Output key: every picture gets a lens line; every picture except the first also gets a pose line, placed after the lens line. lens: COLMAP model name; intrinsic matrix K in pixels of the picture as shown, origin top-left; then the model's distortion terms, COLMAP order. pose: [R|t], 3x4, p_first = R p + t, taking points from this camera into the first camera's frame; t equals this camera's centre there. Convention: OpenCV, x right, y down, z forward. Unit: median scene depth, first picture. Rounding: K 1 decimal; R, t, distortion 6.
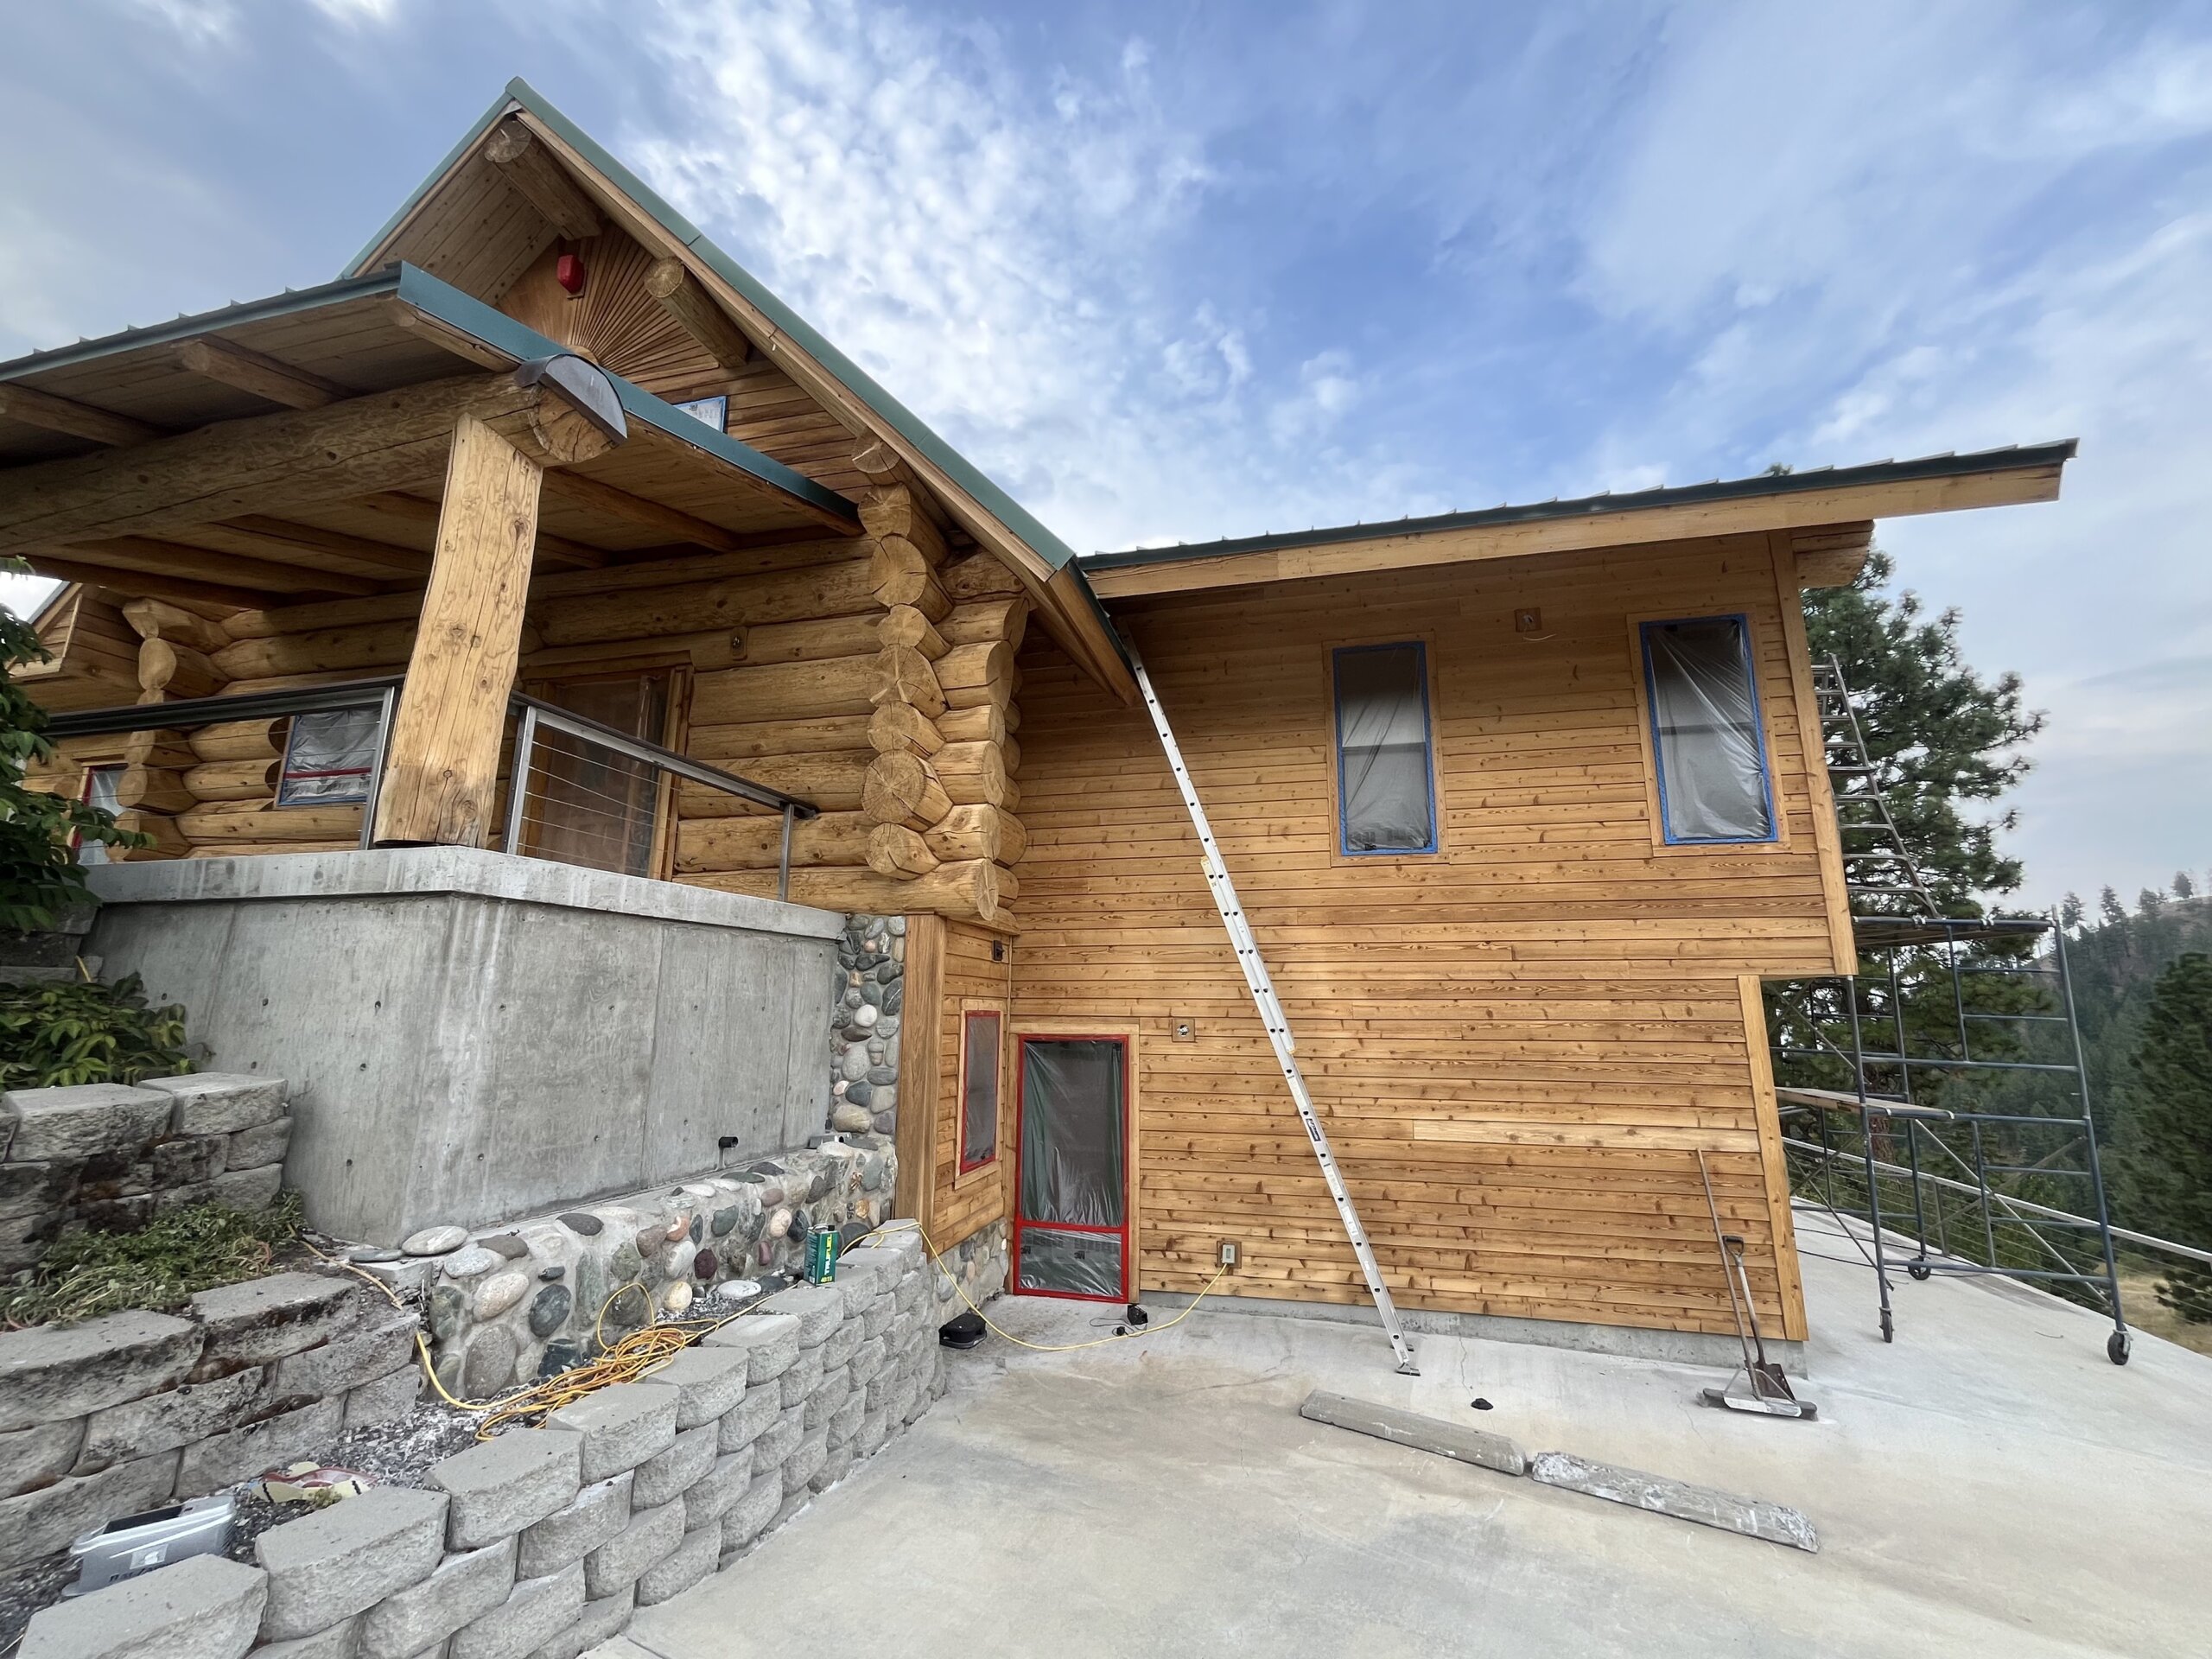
lens RADIAL K [[891.5, 0, 1099.4], [0, 891.5, 839.3], [0, 0, 1]] dist [-0.001958, 0.000044]
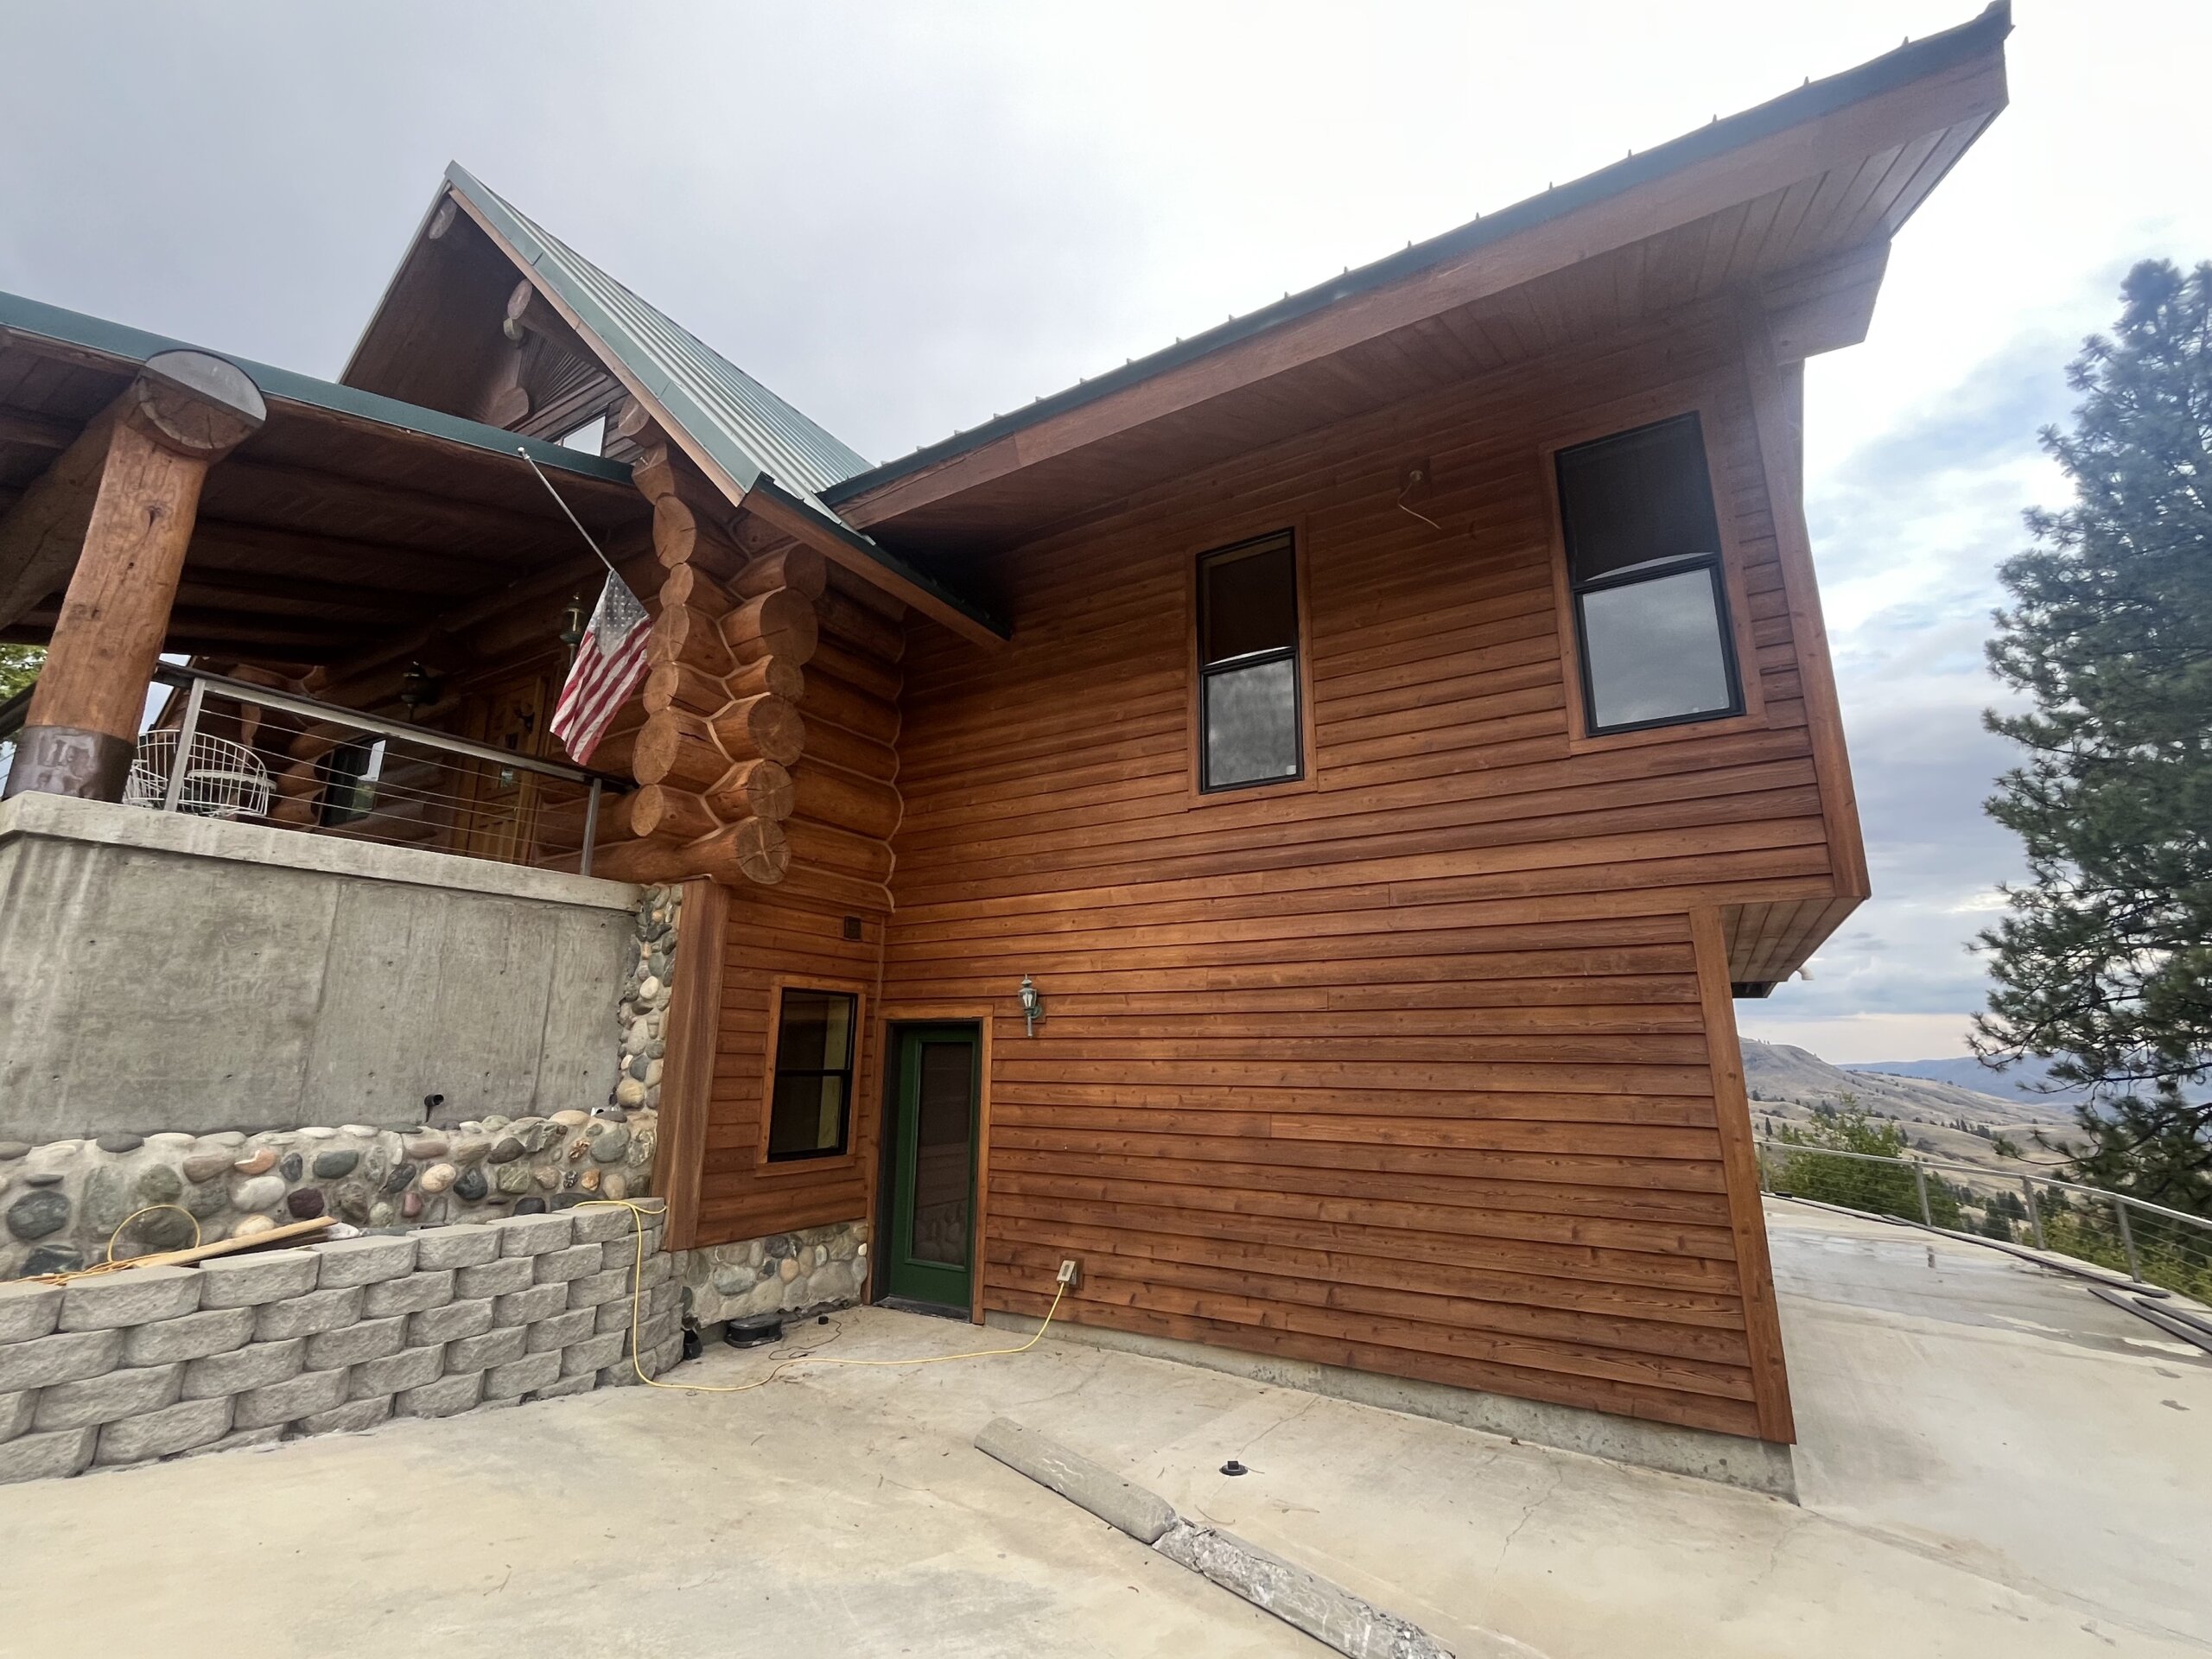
lens RADIAL K [[953.7, 0, 1079.3], [0, 953.7, 835.8], [0, 0, 1]] dist [-0.002592, -0.000486]
pose [[0.955472, -0.066031, -0.287599, 0.676931], [0.054878, 0.997401, -0.046679, 0.148976], [0.289933, 0.028818, 0.956613, 0.198523]]
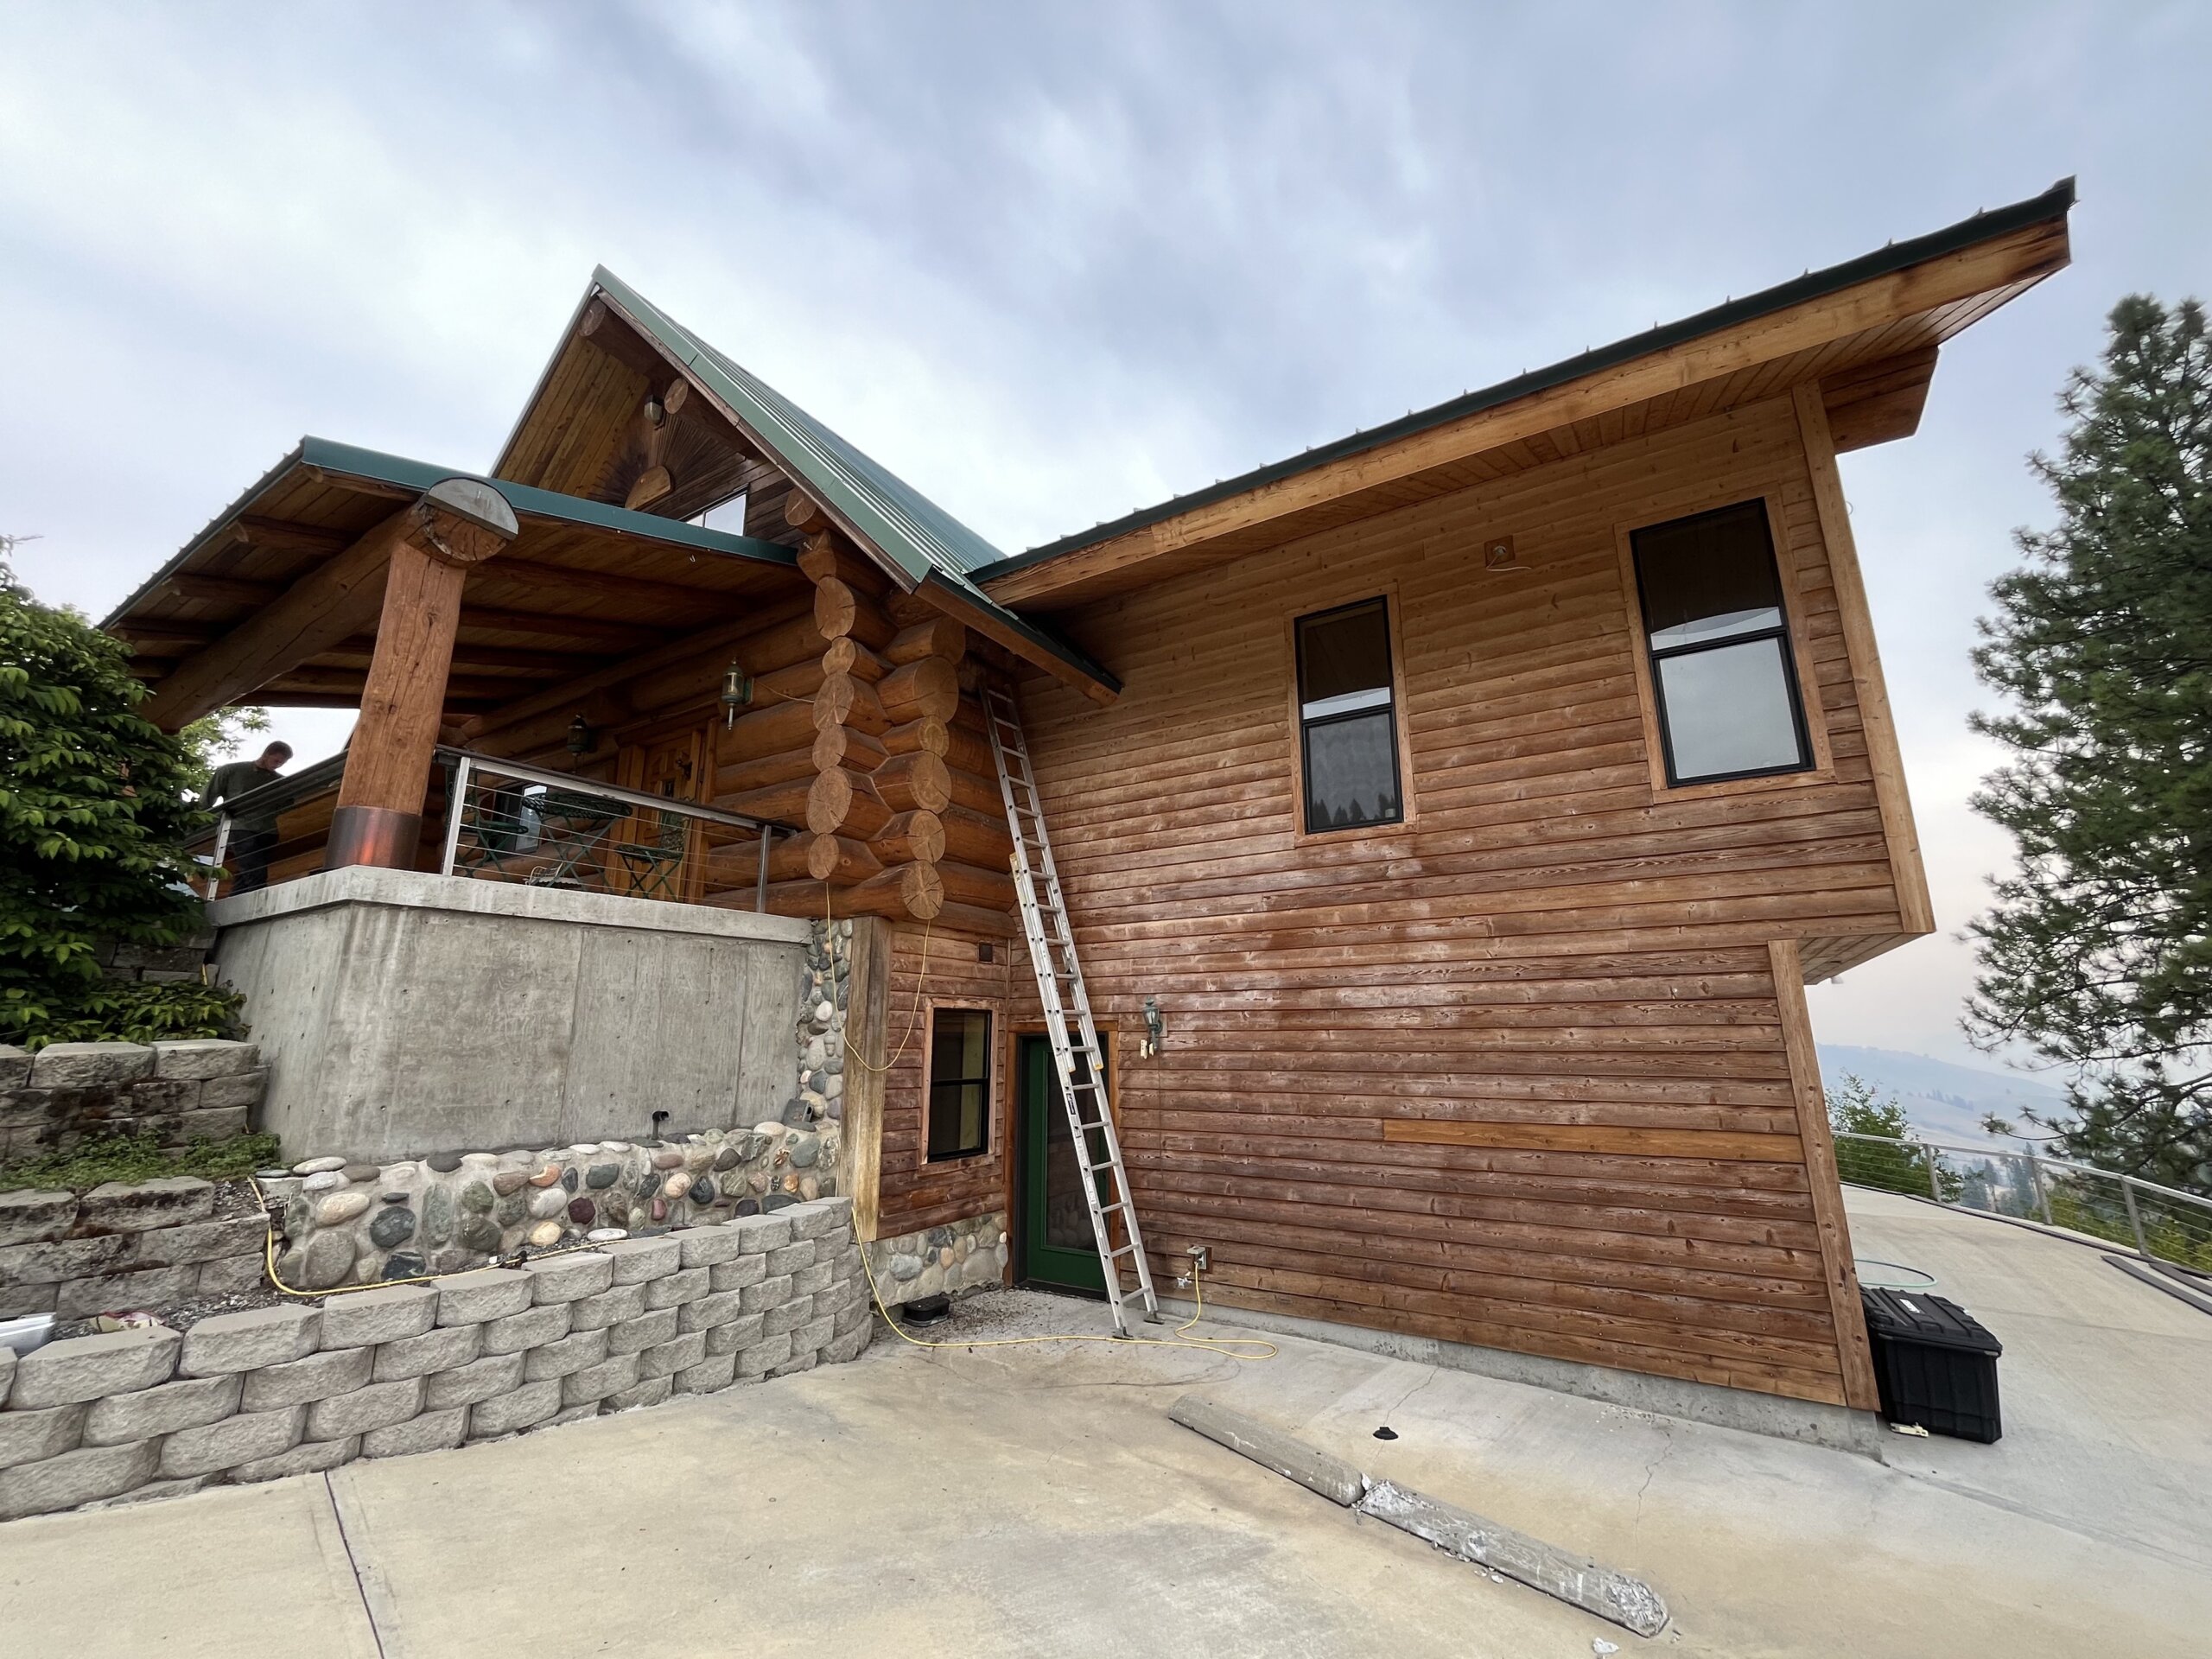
lens RADIAL K [[891.5, 0, 1086.4], [0, 891.5, 838.2], [0, 0, 1]] dist [-0.001958, 0.000044]
pose [[0.949819, -0.078146, -0.302882, 0.544617], [0.068145, 0.996728, -0.043463, 0.076718], [0.305287, 0.020642, 0.952036, 0.067929]]
